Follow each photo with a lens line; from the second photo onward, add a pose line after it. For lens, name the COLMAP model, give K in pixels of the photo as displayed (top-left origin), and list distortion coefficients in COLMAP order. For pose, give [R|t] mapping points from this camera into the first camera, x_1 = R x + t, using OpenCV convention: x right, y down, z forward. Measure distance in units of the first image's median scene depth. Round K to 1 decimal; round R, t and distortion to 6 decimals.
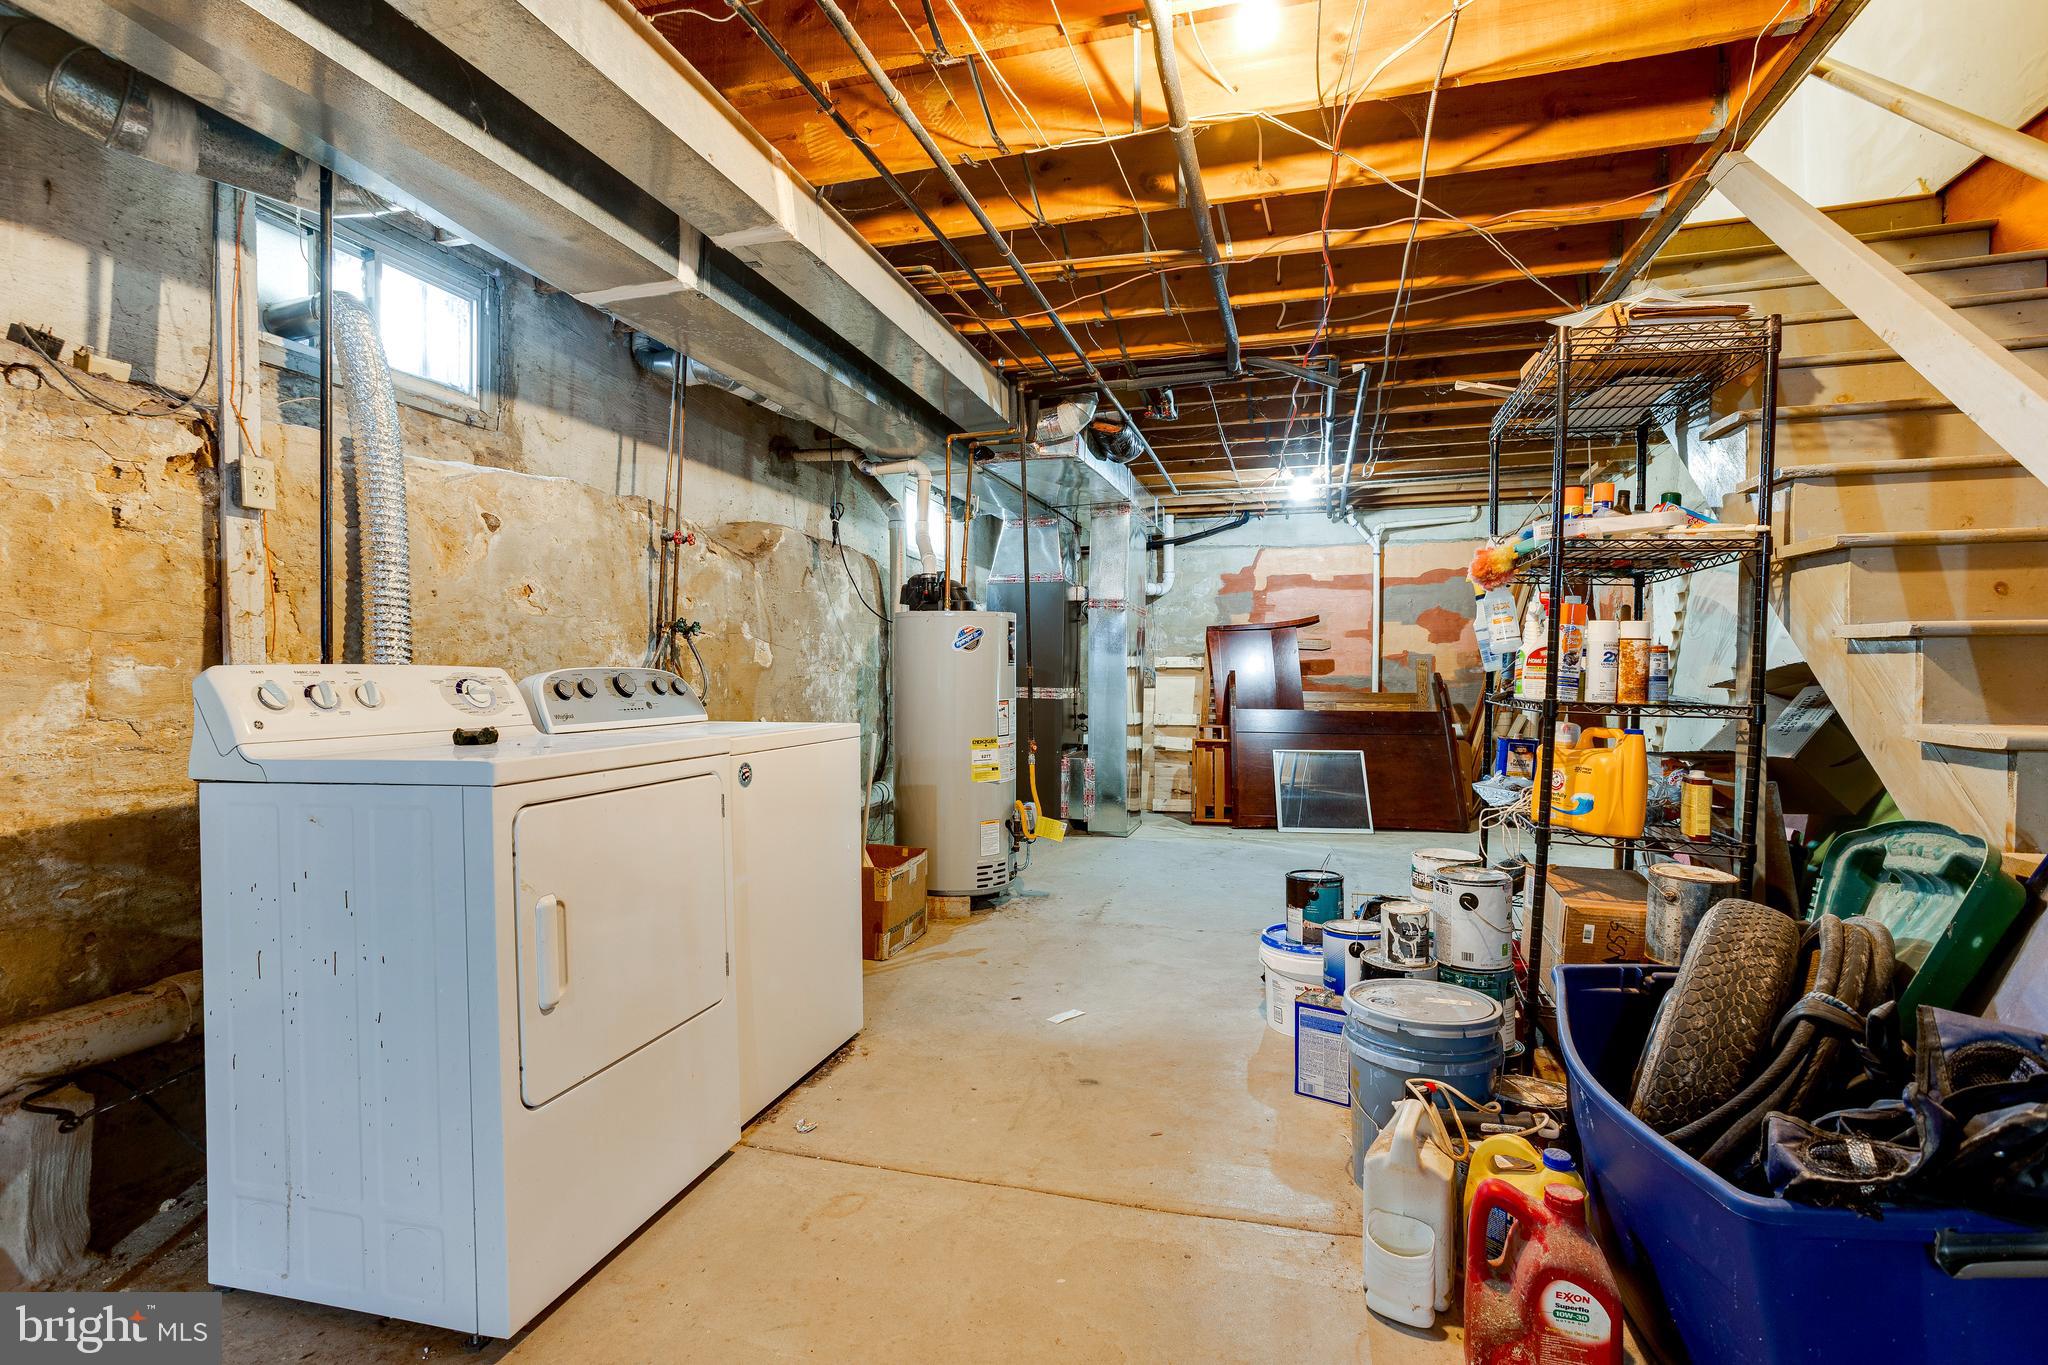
lens RADIAL K [[978.2, 0, 1026.6], [0, 978.2, 677.0], [0, 0, 1]] dist [-0.034232, 0.003460]
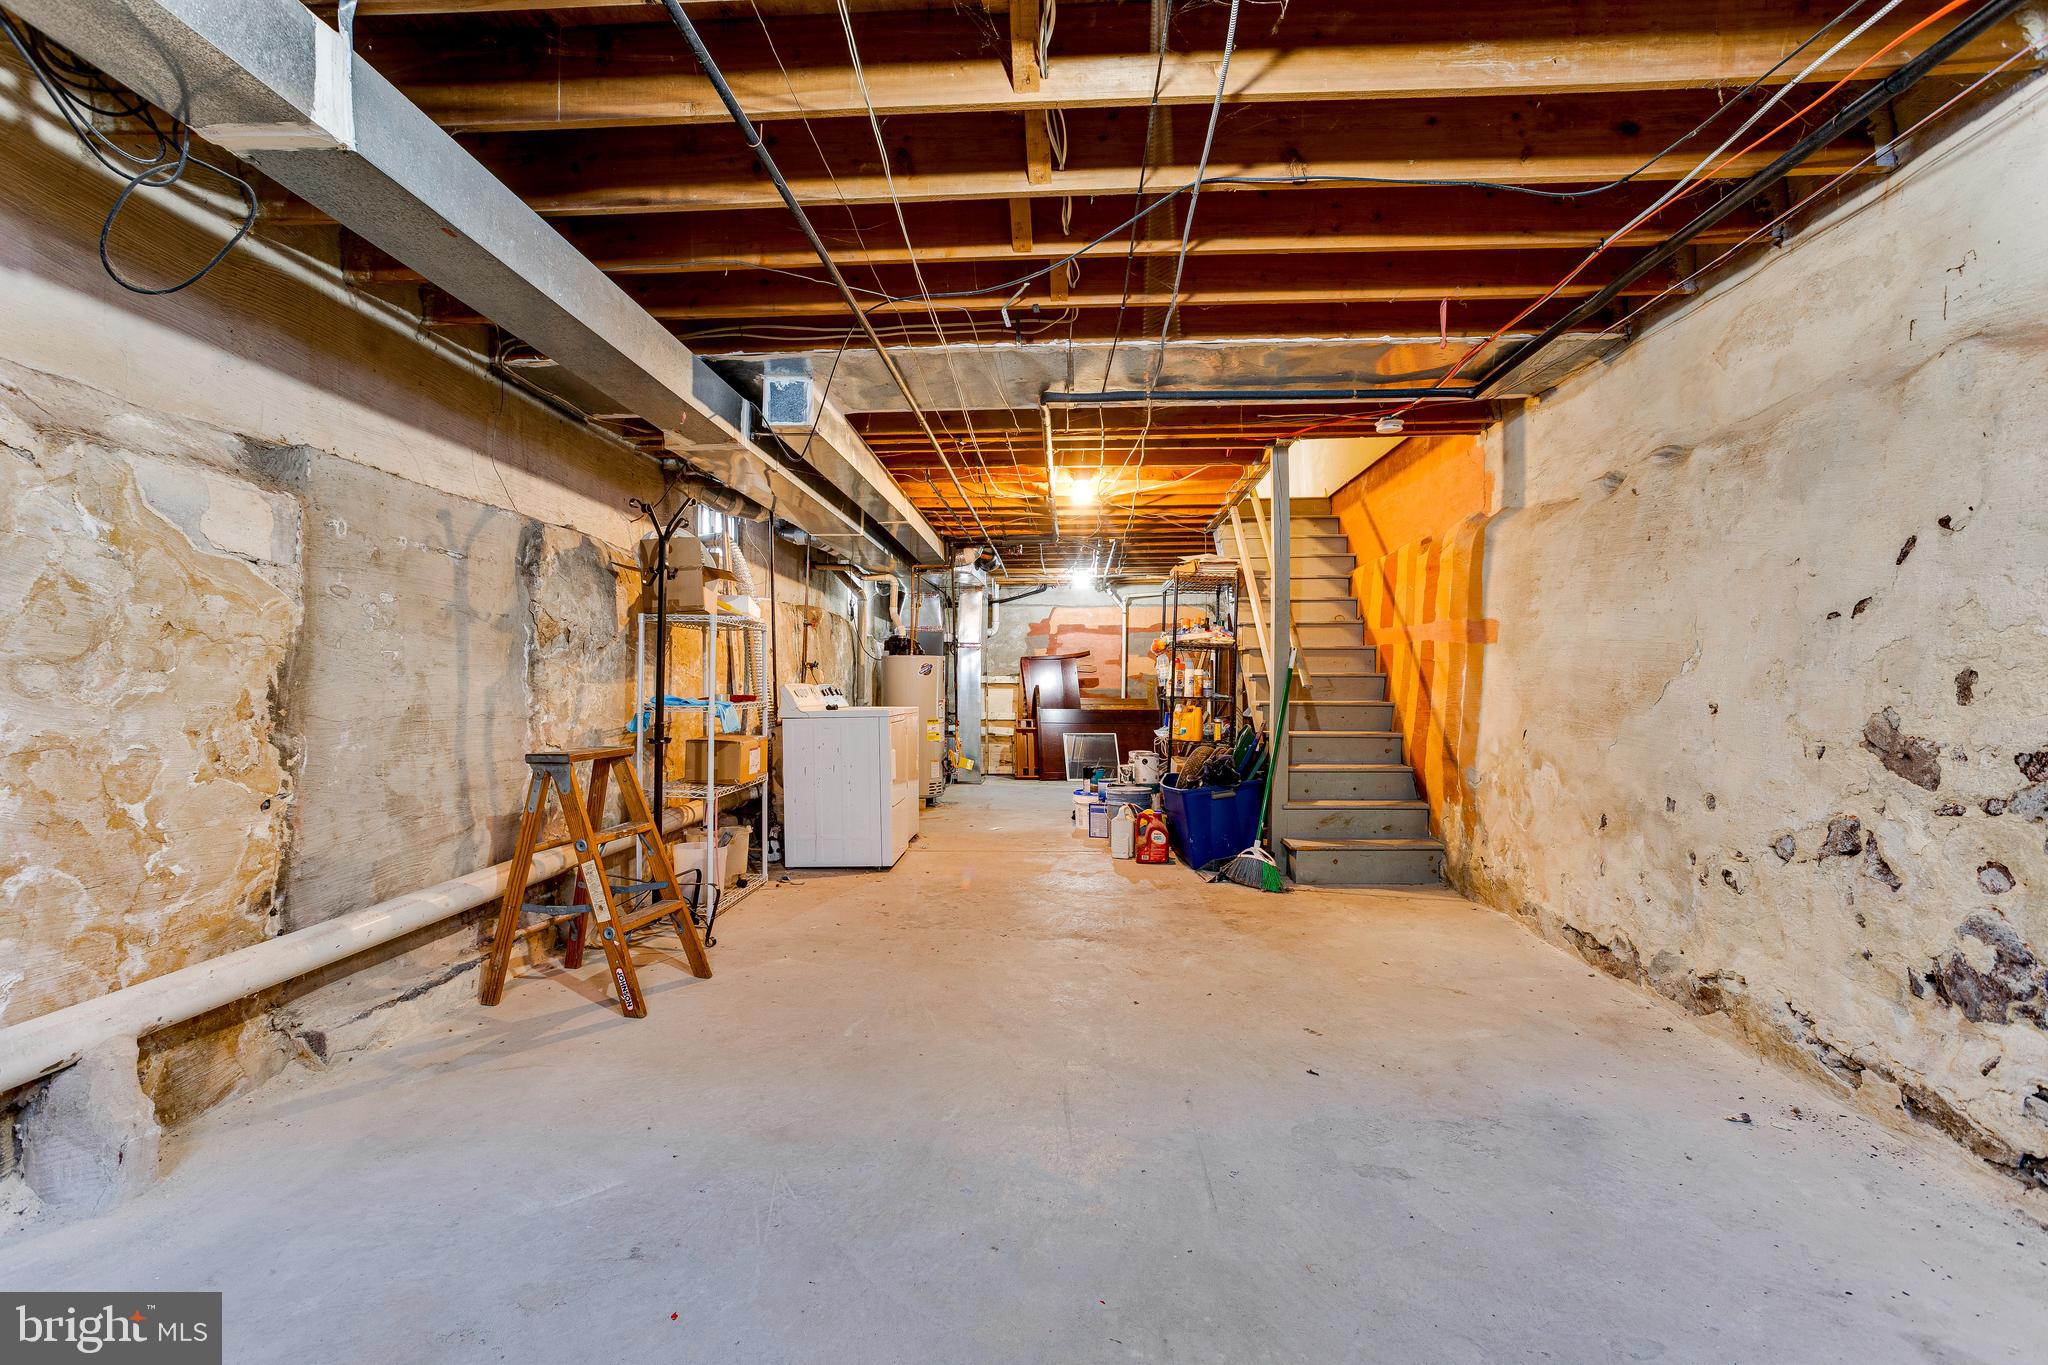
lens RADIAL K [[978.2, 0, 1023.2], [0, 978.2, 689.6], [0, 0, 1]] dist [-0.034232, 0.003460]
pose [[0.973003, 0.000328, 0.230793, -0.184218], [-0.000144, 1.000000, -0.000813, 0.002323], [-0.230793, 0.000758, 0.973003, -0.559761]]
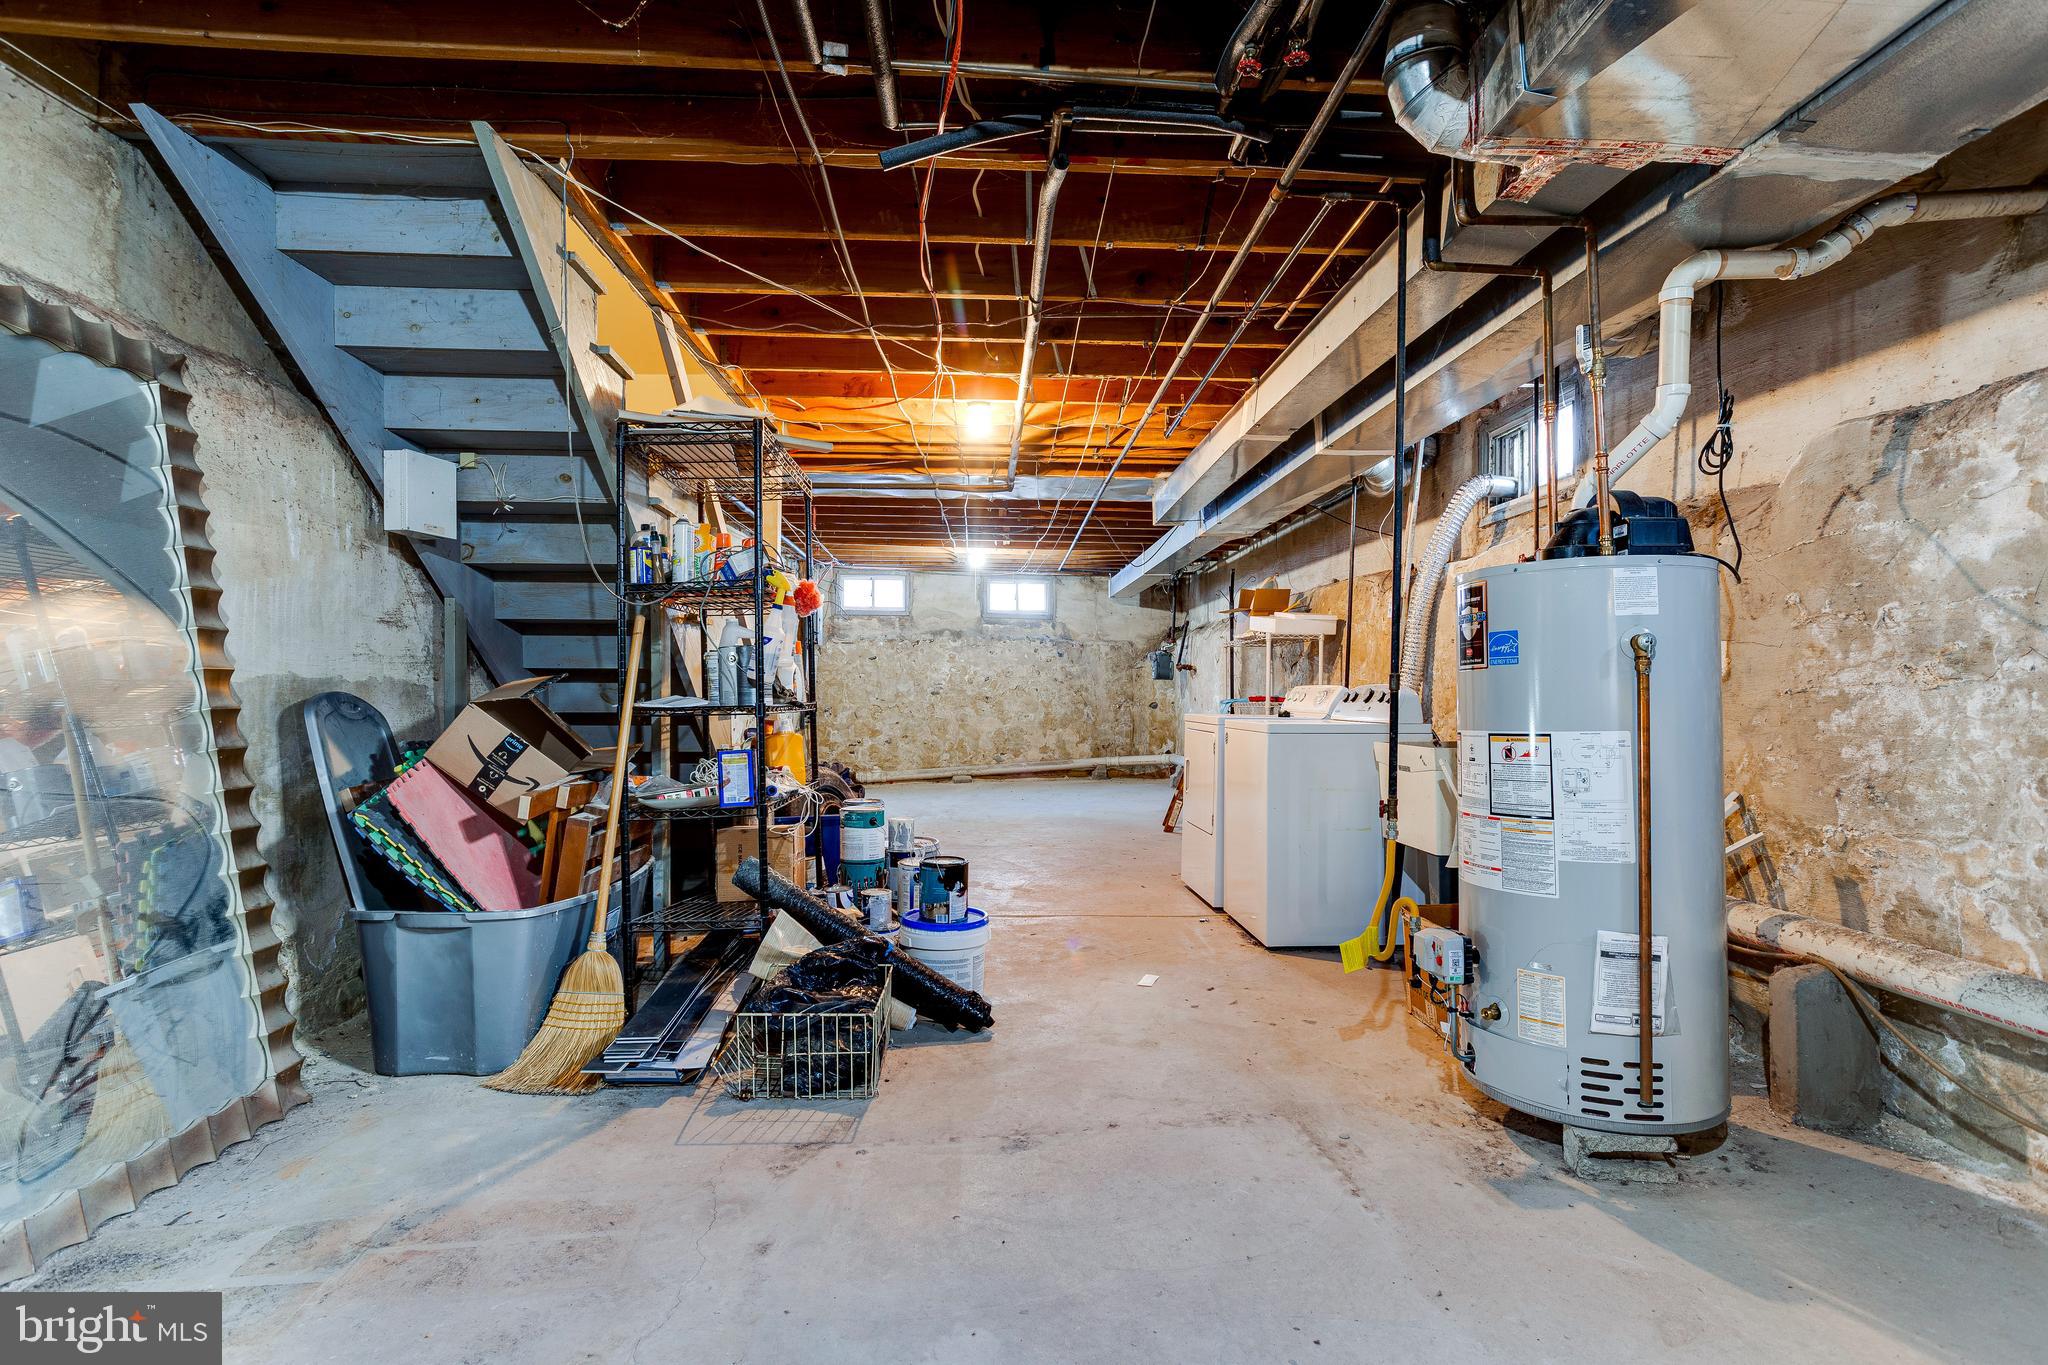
lens RADIAL K [[978.2, 0, 1030.4], [0, 978.2, 687.3], [0, 0, 1]] dist [-0.034232, 0.003460]
pose [[-0.945439, -0.000540, -0.325799, 0.217282], [-0.000956, 0.999999, 0.001116, -0.001918], [0.325798, 0.001367, -0.945438, 0.801720]]
